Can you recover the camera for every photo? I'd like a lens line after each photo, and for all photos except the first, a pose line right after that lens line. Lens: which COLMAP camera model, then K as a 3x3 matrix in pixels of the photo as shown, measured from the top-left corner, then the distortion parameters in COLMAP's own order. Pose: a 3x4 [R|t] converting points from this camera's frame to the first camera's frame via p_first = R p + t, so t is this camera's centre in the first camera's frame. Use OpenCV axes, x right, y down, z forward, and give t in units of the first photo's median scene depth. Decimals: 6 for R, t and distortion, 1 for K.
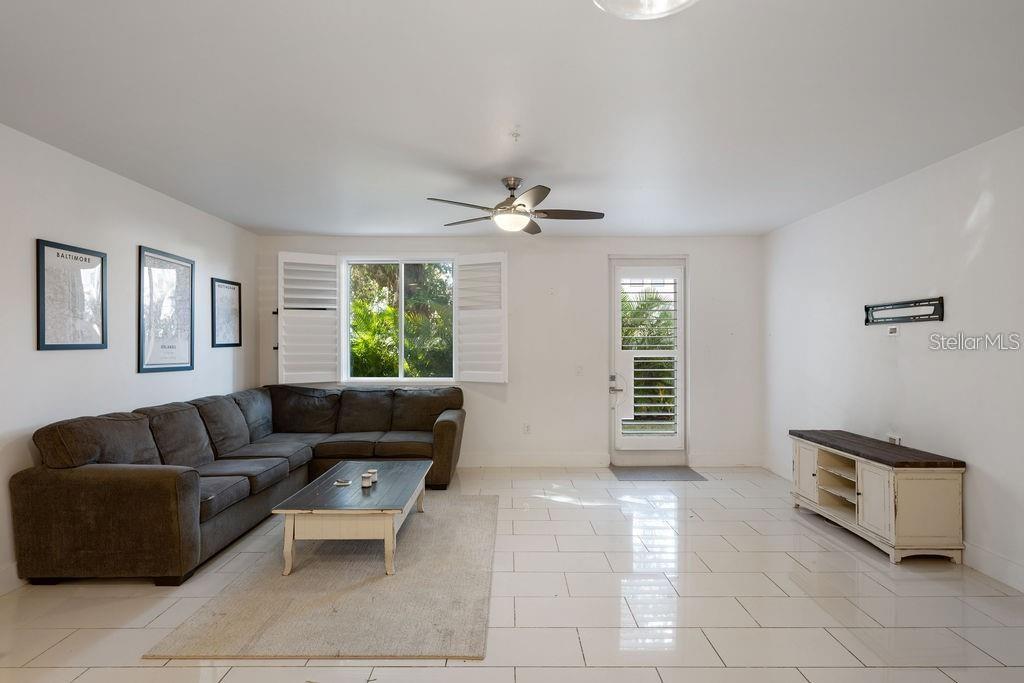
lens RADIAL K [[514.6, 0, 511.9], [0, 514.6, 337.8], [0, 0, 1]] dist [0.004121, 0.000974]
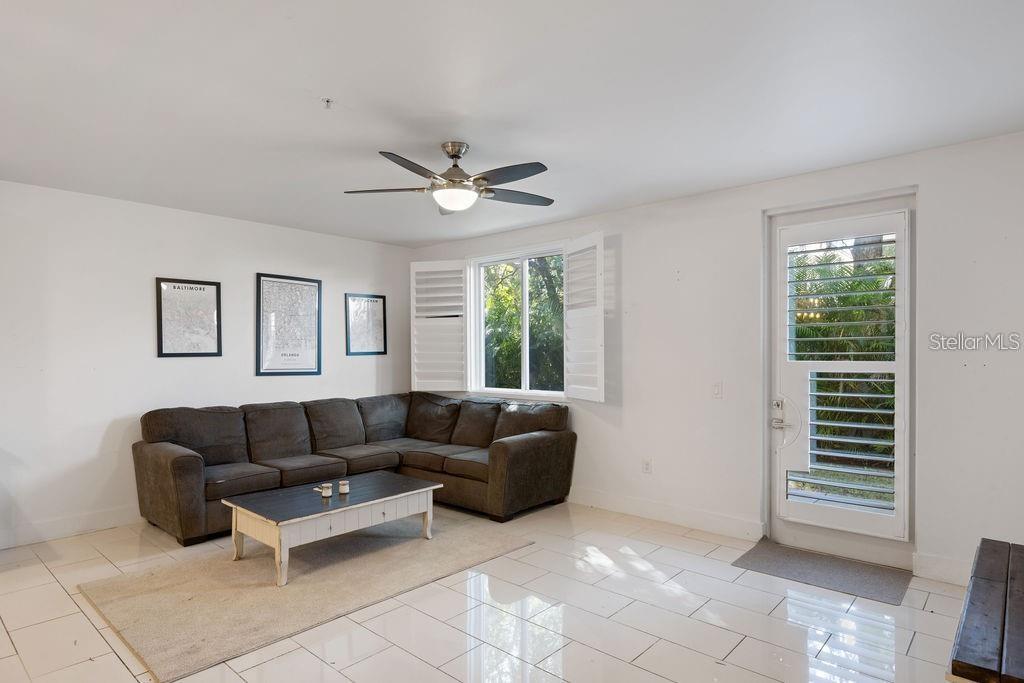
lens RADIAL K [[574.5, 0, 500.4], [0, 574.5, 356.6], [0, 0, 1]] dist [-0.001228, -0.002668]
pose [[0.736068, 0.002933, -0.676901, 0.479823], [0.010988, 0.999807, 0.016280, 0.004433], [0.676818, -0.019421, 0.735894, 0.284692]]
